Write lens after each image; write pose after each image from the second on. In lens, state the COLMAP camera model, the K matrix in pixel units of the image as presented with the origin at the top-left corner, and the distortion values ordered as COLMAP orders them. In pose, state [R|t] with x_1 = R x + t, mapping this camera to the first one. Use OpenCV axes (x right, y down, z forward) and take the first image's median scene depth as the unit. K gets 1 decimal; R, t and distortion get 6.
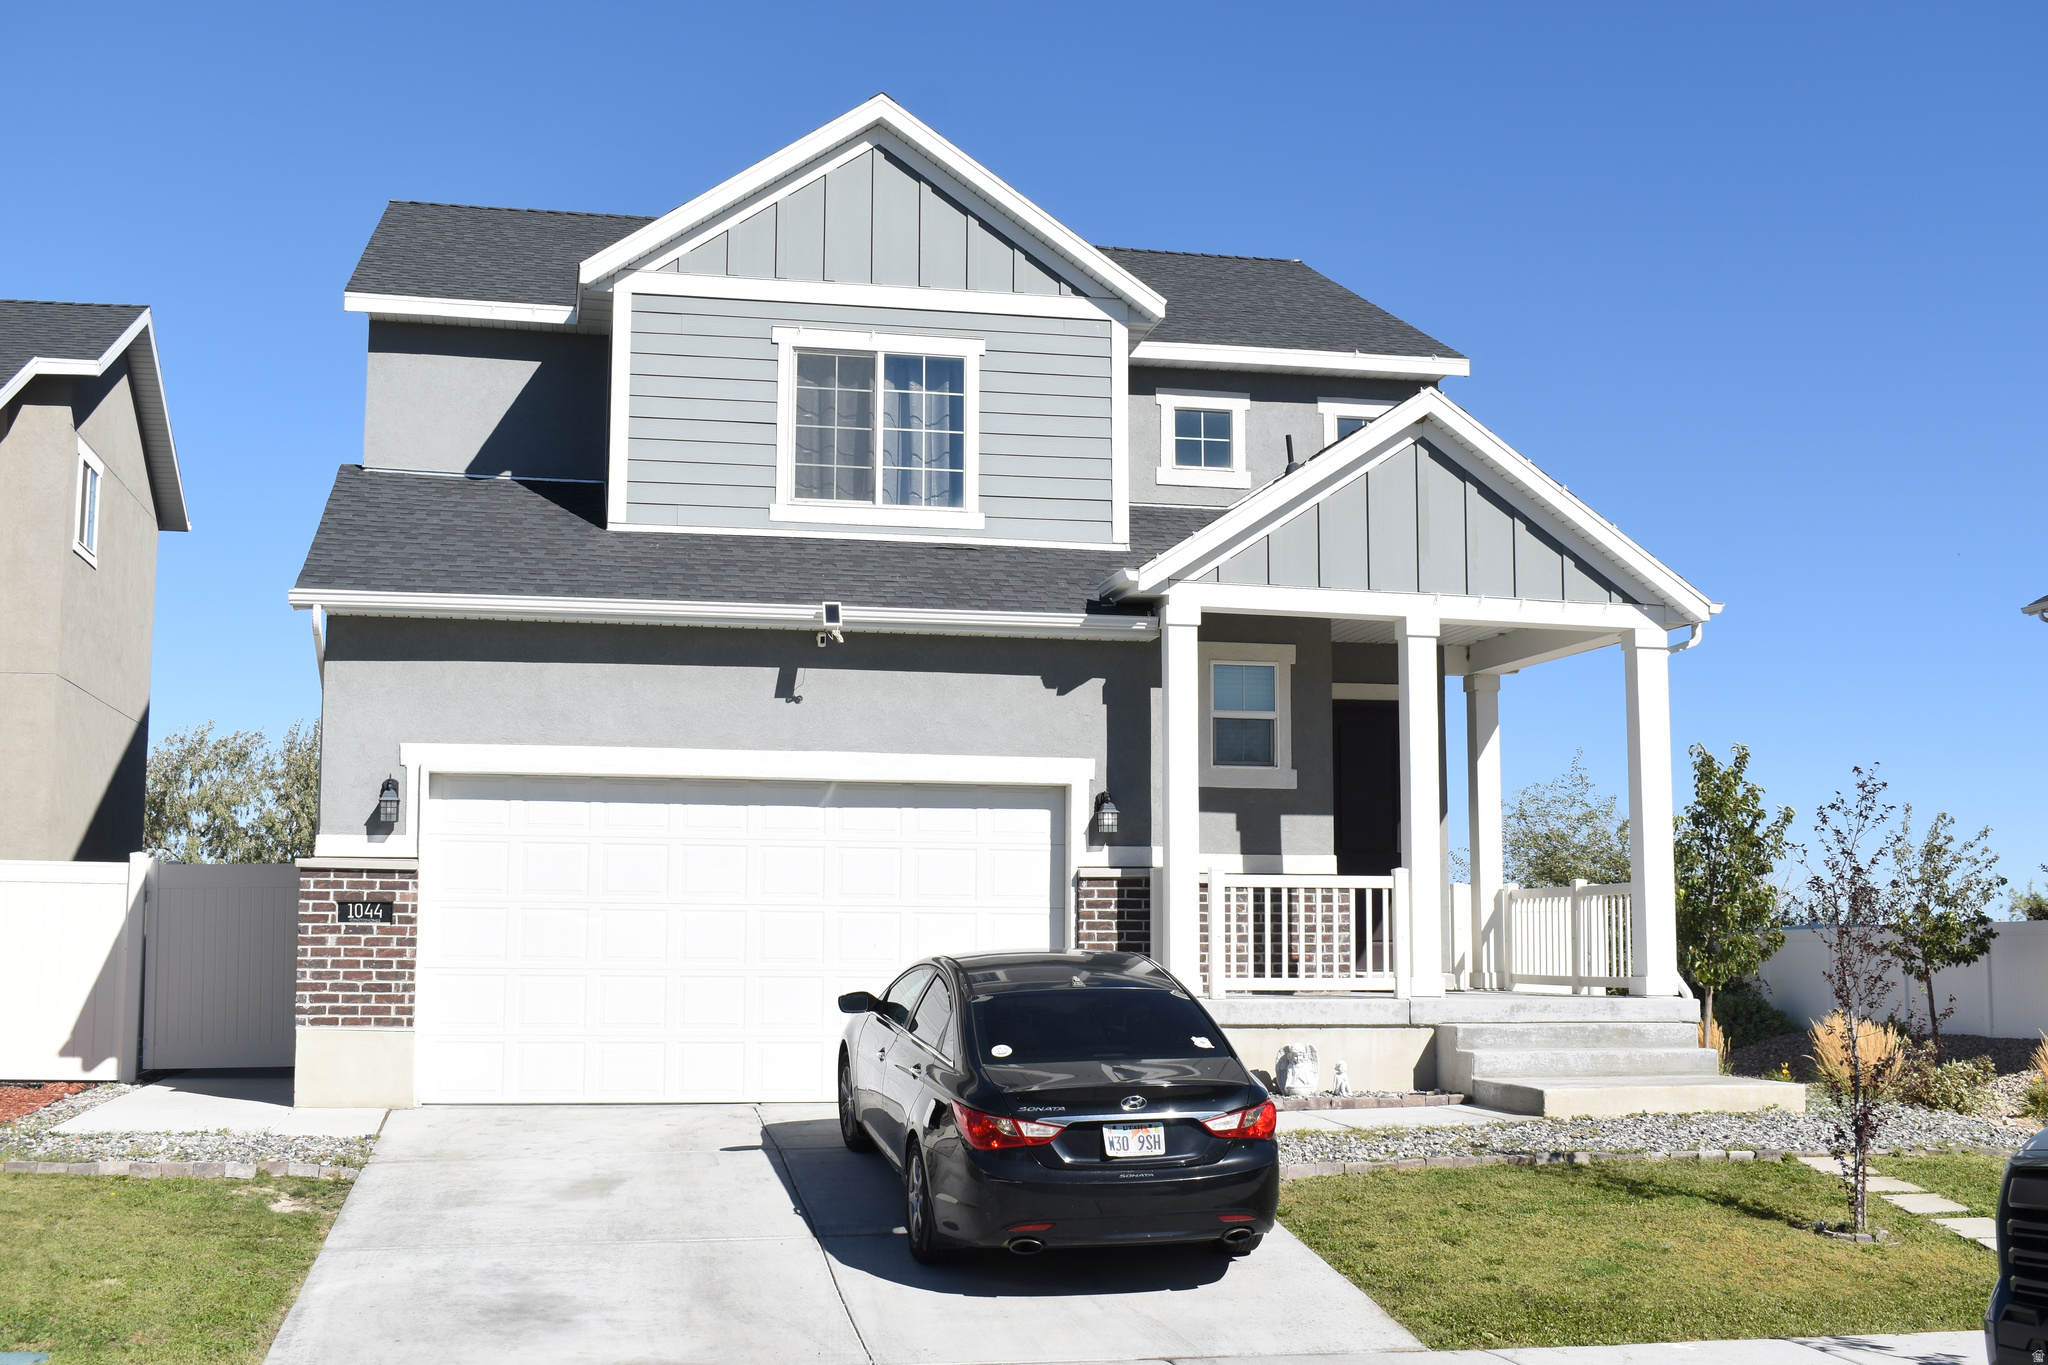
lens RADIAL K [[2314.5, 0, 1022.9], [0, 2314.5, 685.9], [0, 0, 1]] dist [-0.021570, 0.000000]
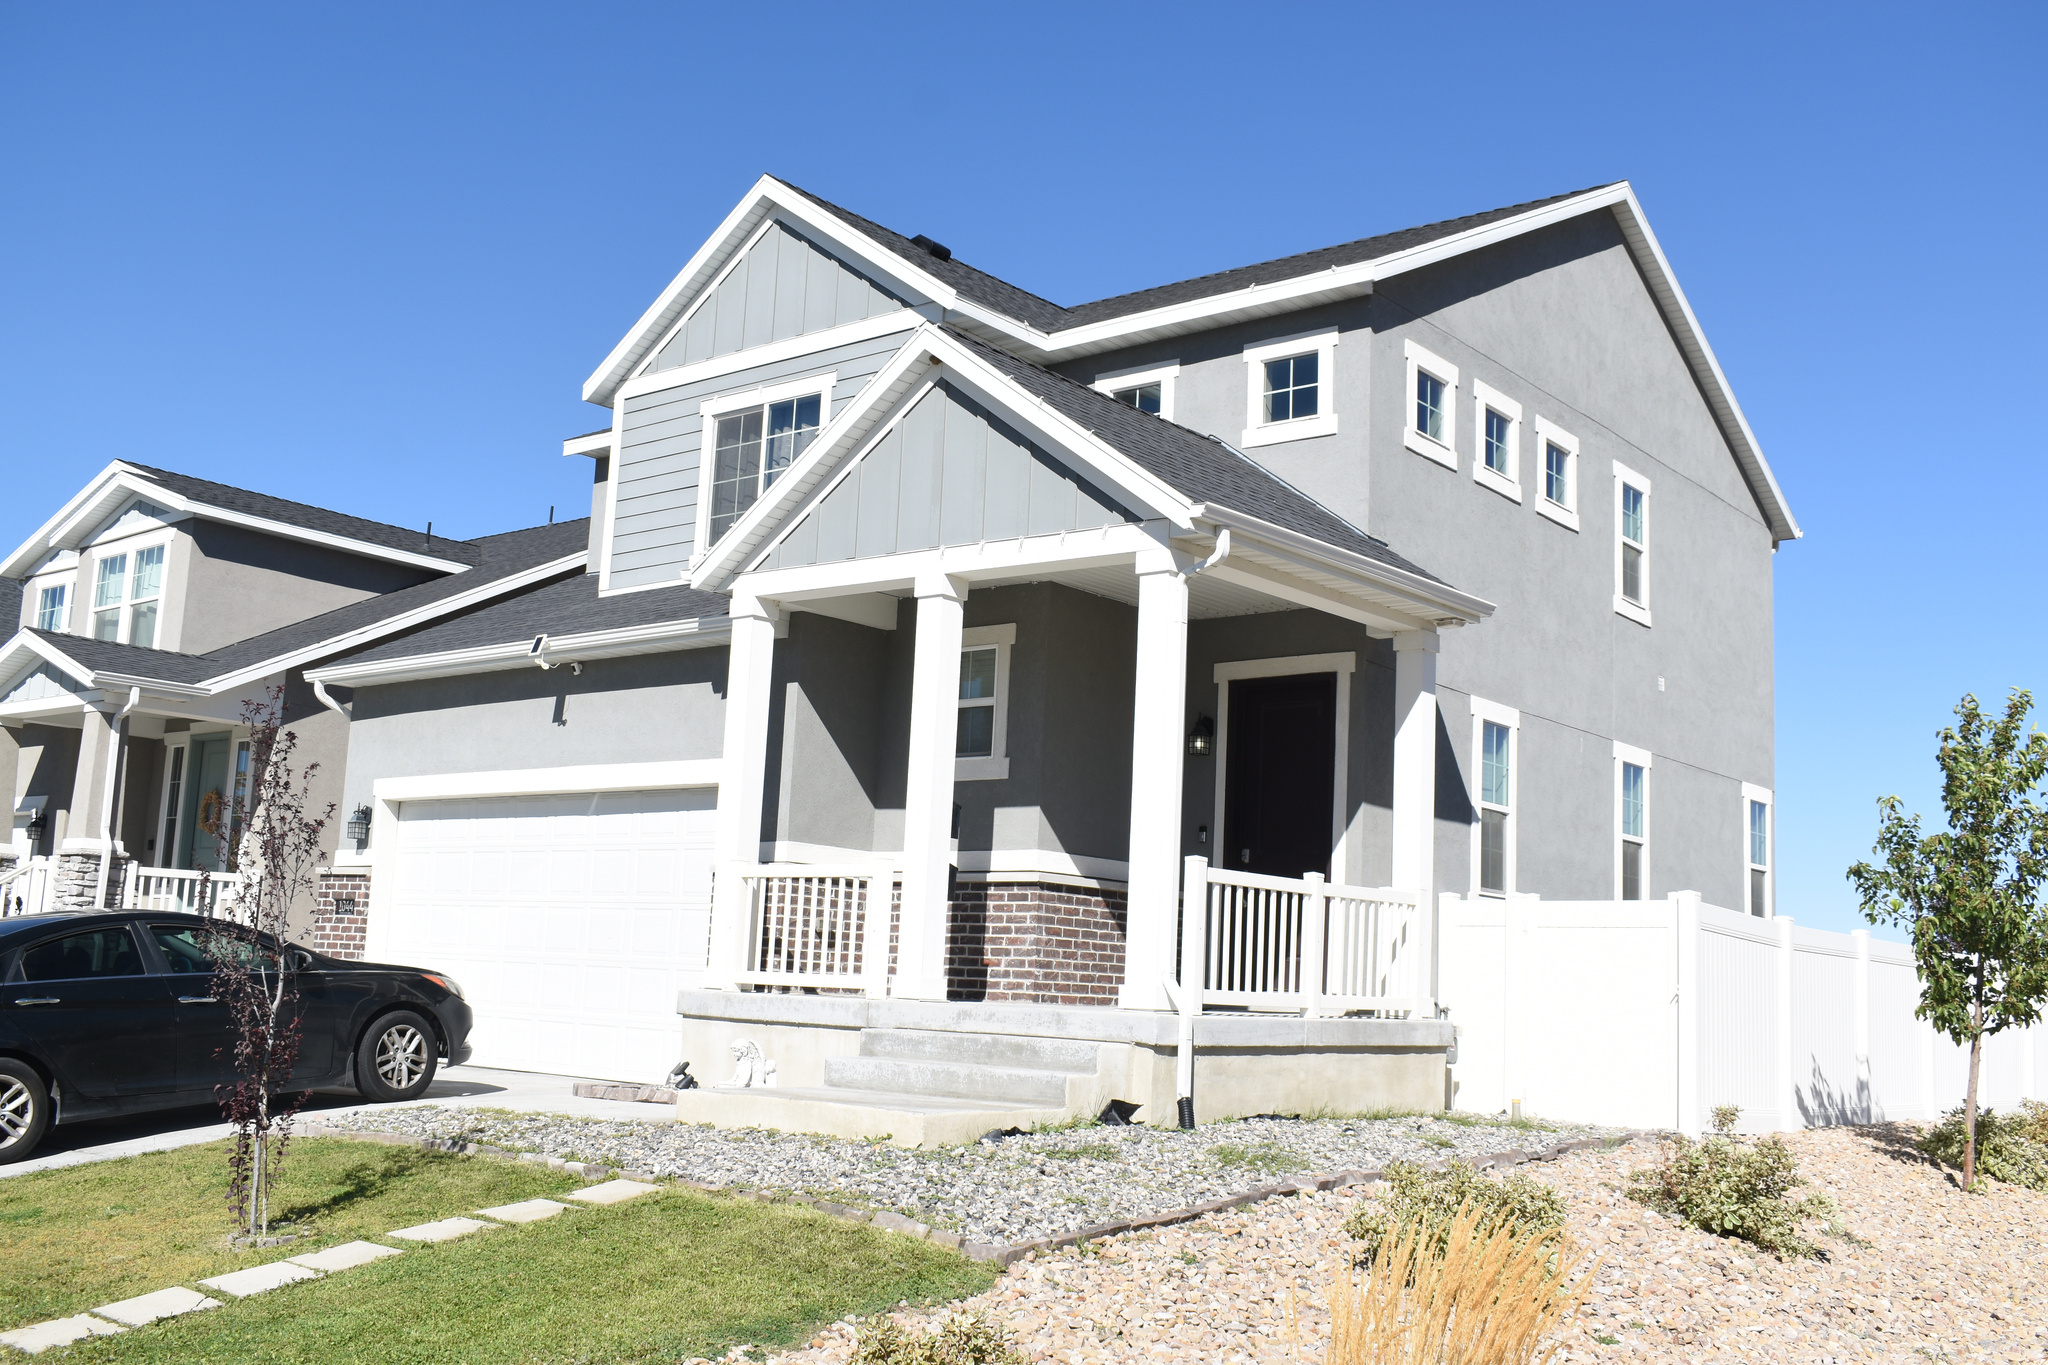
lens RADIAL K [[2009.8, 0, 1023.8], [0, 2009.8, 682.2], [0, 0, 1]] dist [-0.022313, 0.000000]
pose [[0.614582, -0.097782, -0.782770, 0.806053], [0.049131, 0.995106, -0.085732, 0.080689], [0.787322, 0.014231, 0.616378, 0.551622]]
